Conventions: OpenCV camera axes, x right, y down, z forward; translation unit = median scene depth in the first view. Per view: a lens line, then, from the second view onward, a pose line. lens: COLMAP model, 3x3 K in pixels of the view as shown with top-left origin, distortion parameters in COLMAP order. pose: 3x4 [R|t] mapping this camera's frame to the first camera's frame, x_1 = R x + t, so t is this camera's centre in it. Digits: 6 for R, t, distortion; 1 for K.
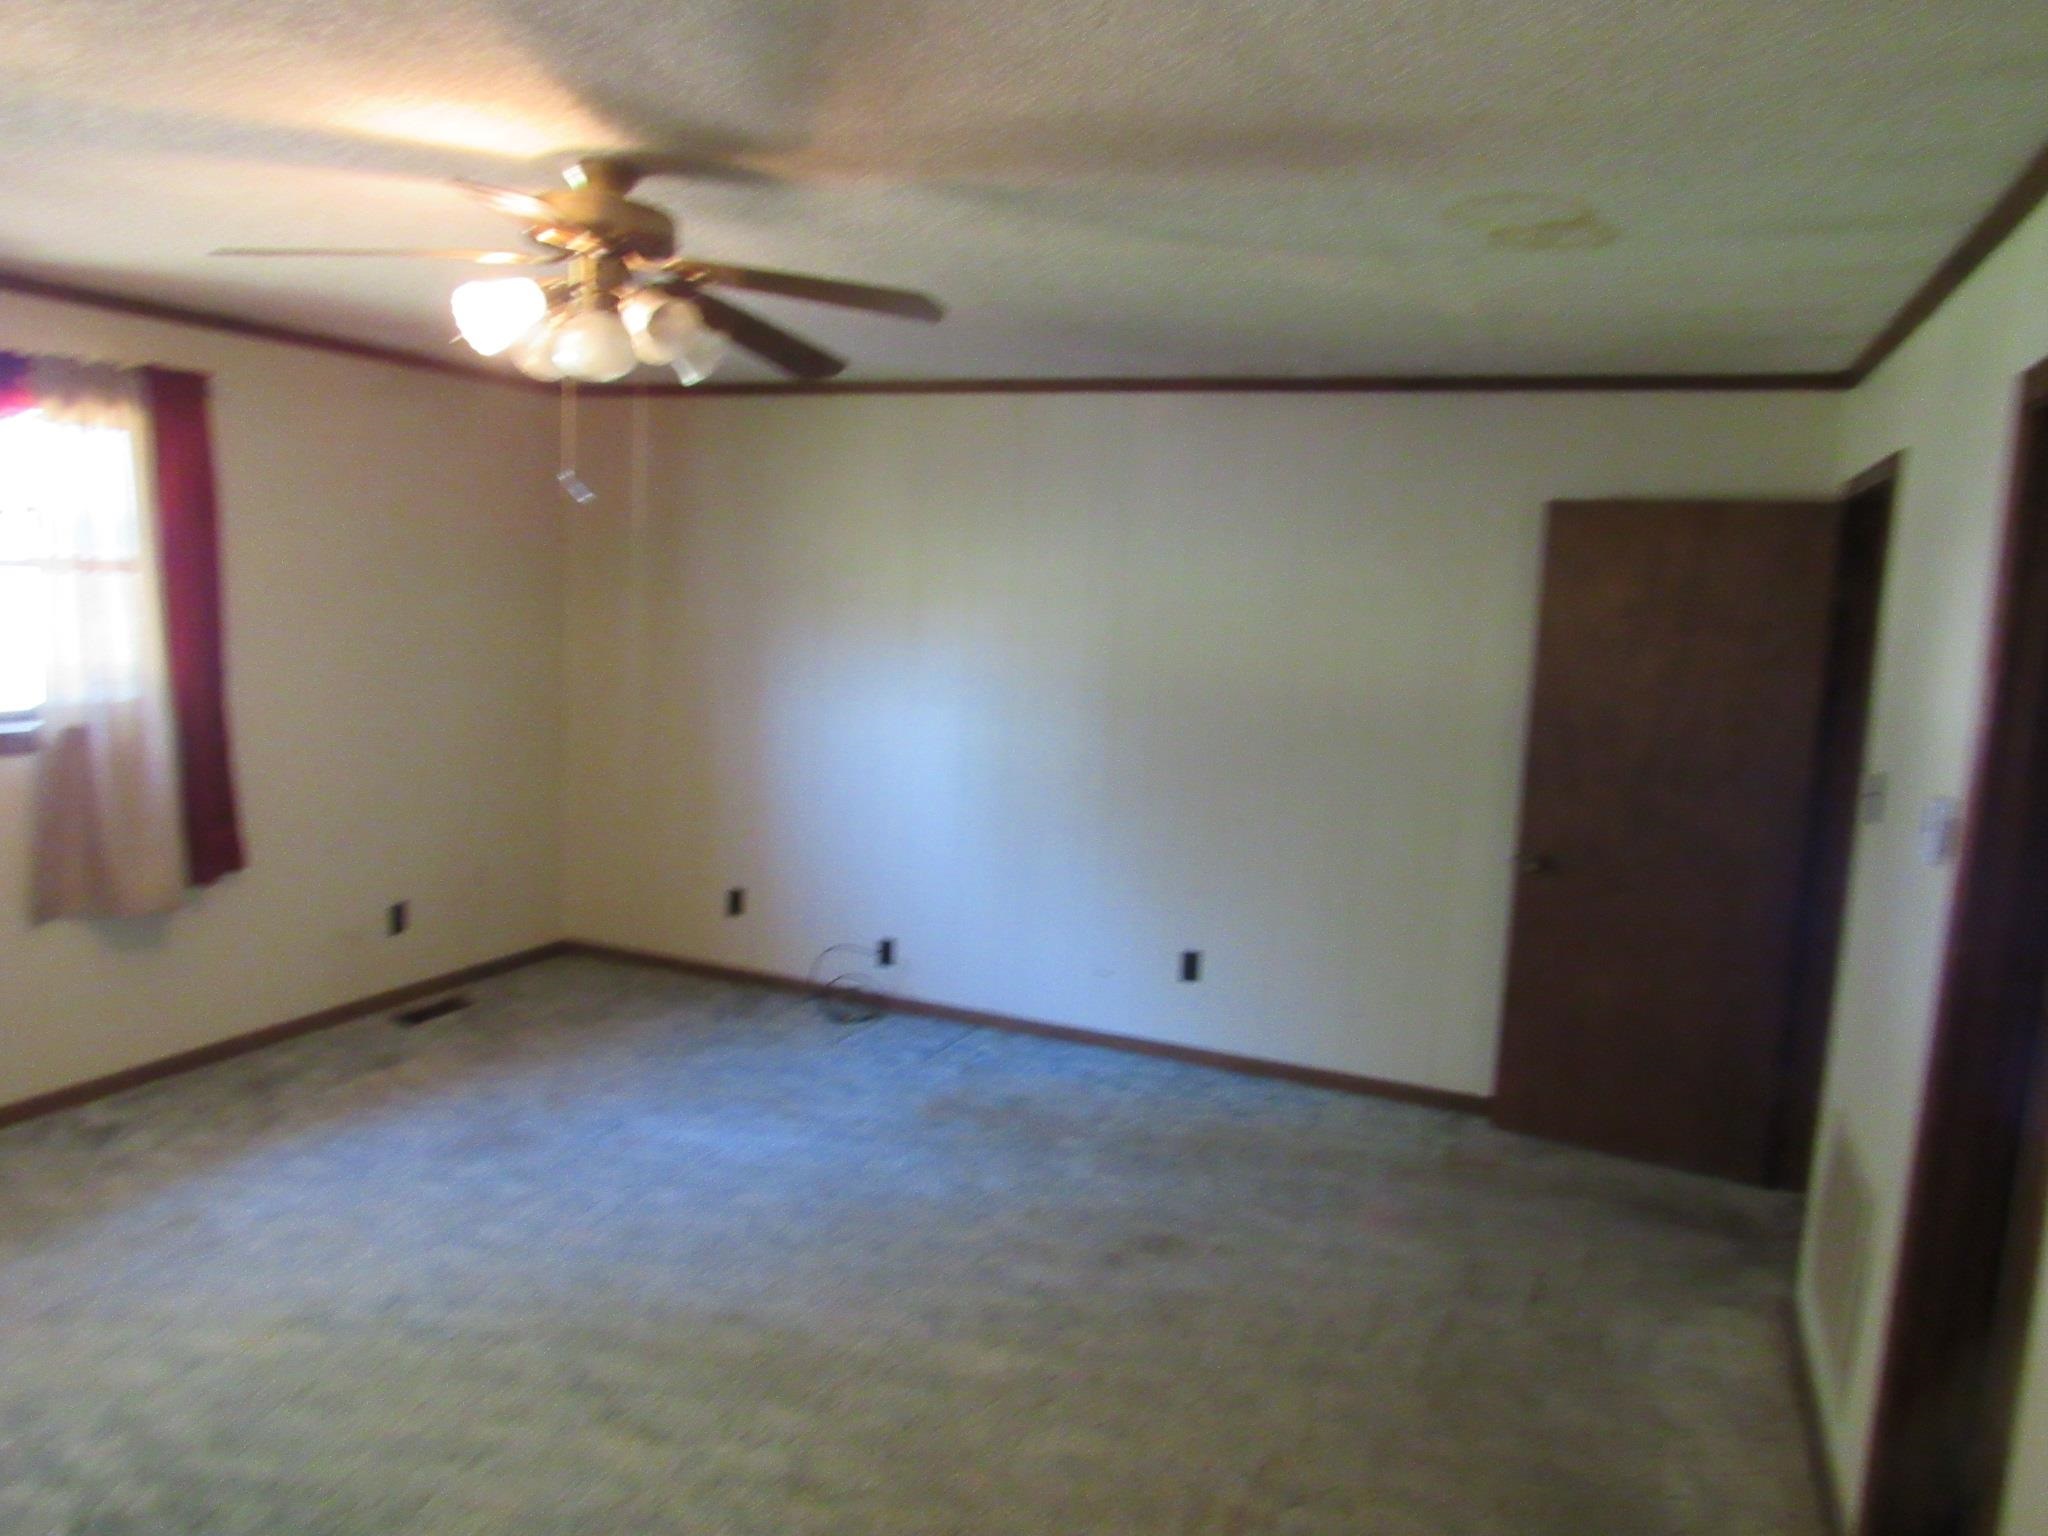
lens RADIAL K [[1462.8, 0, 1014.7], [0, 1462.8, 773.3], [0, 0, 1]] dist [-0.024146, 0.007920]
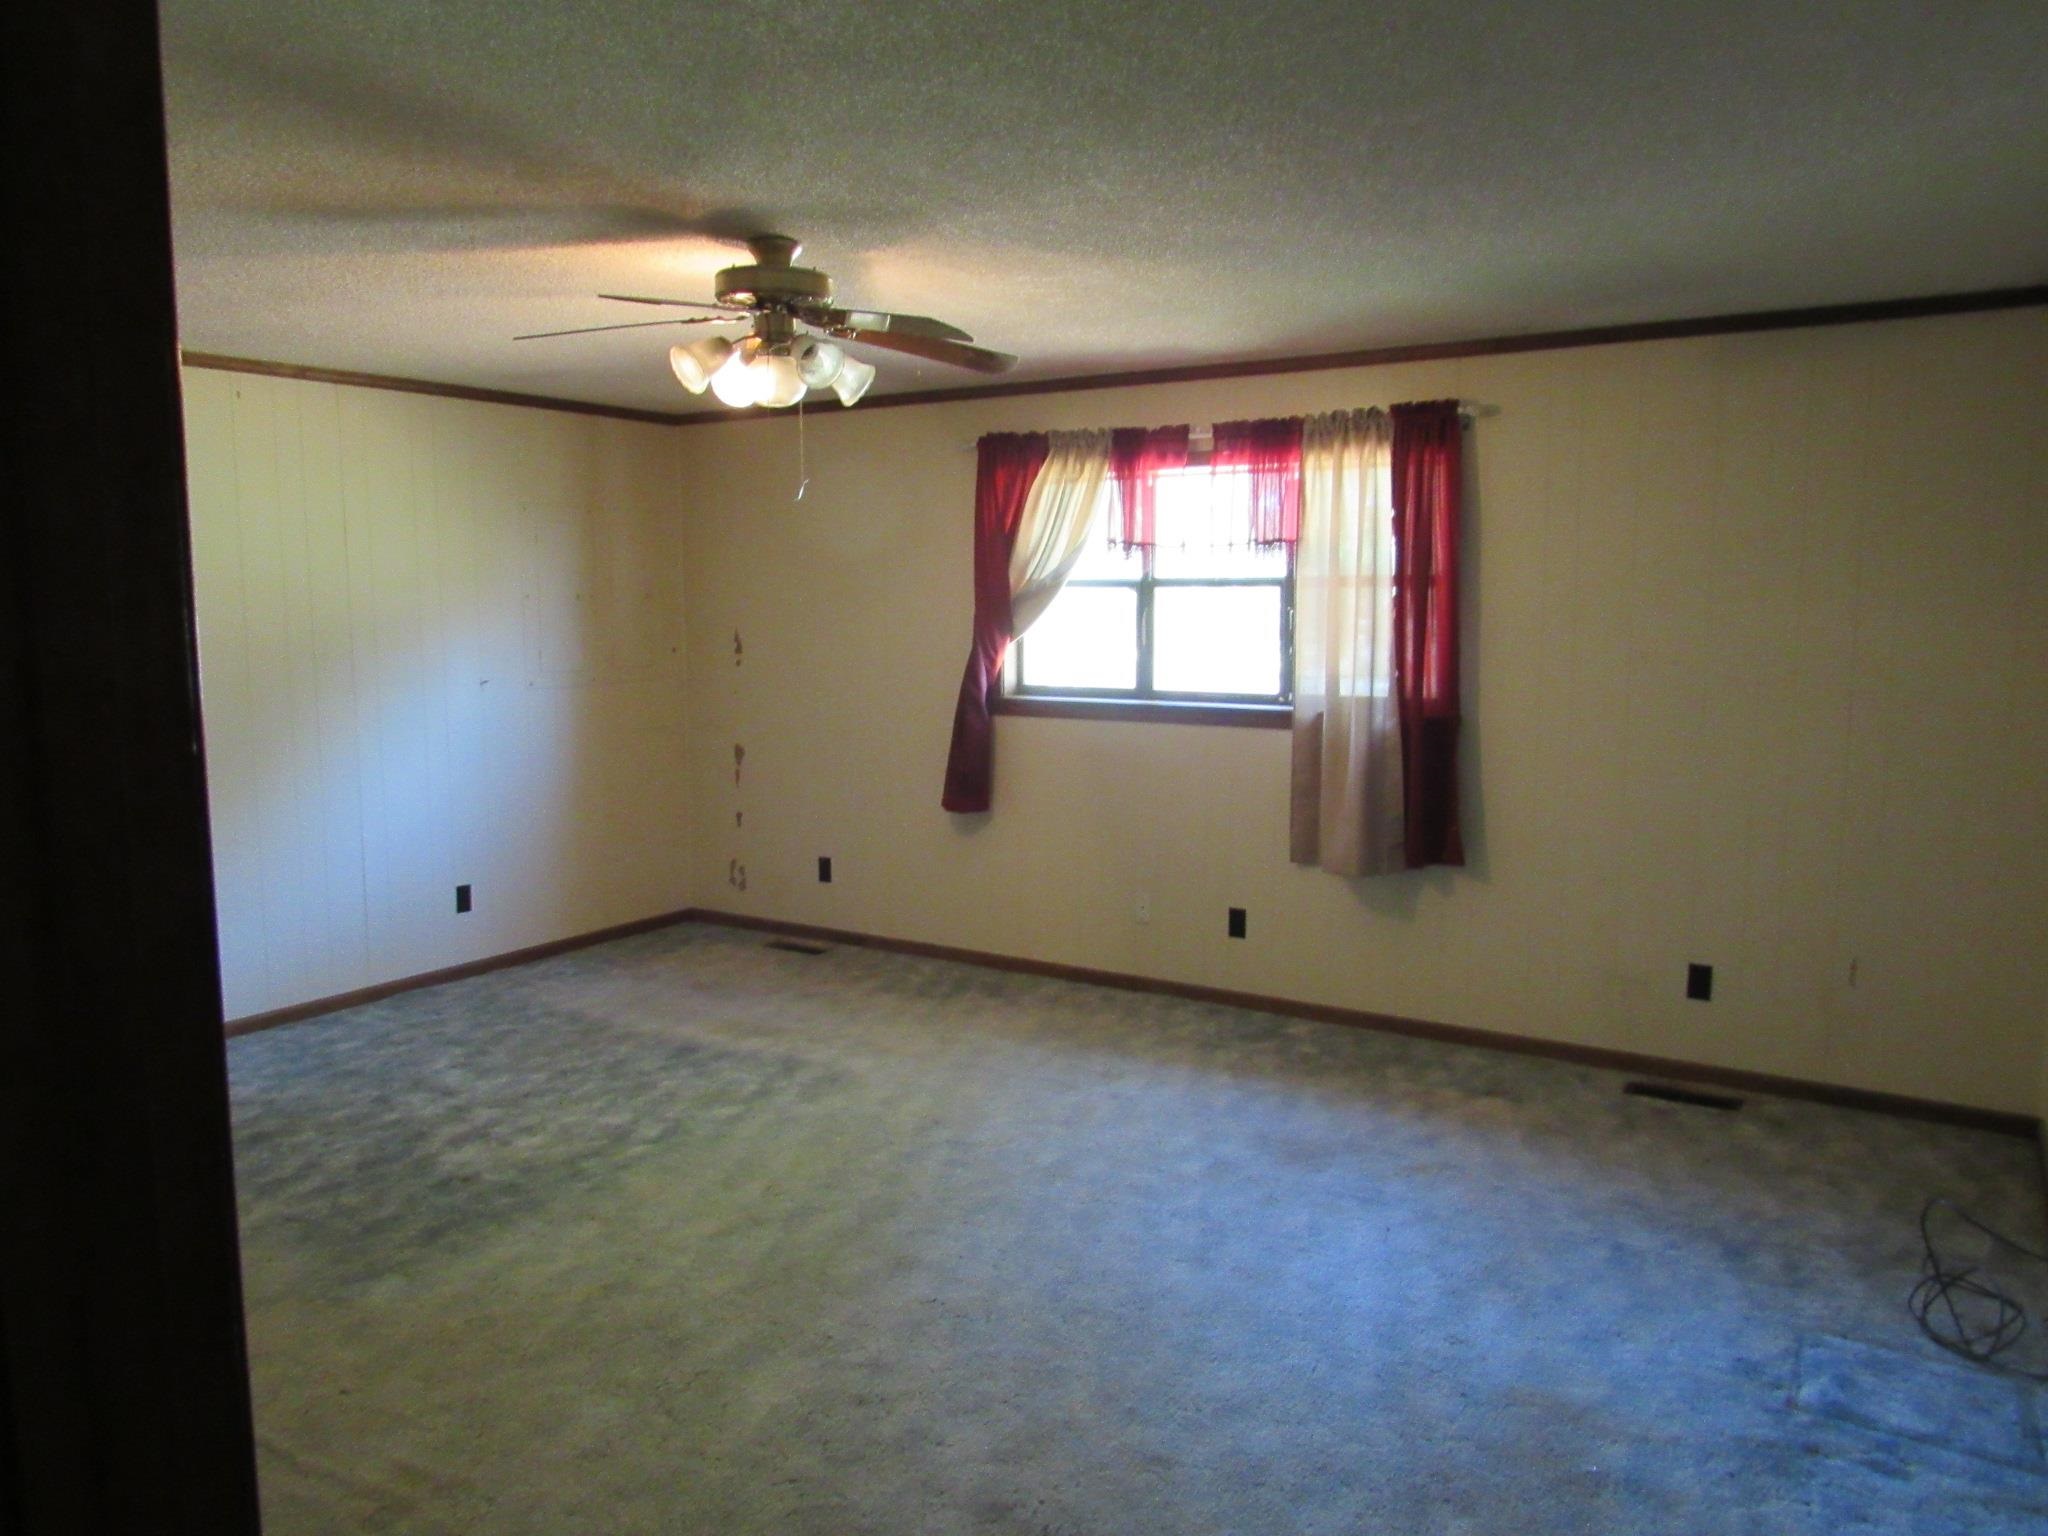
lens RADIAL K [[1462.8, 0, 1016.6], [0, 1462.8, 759.7], [0, 0, 1]] dist [-0.024146, 0.007920]
pose [[-0.150209, 0.066469, -0.986417, 0.650084], [-0.137600, 0.986621, 0.087436, -0.069420], [0.979032, 0.148864, -0.139053, 0.952050]]
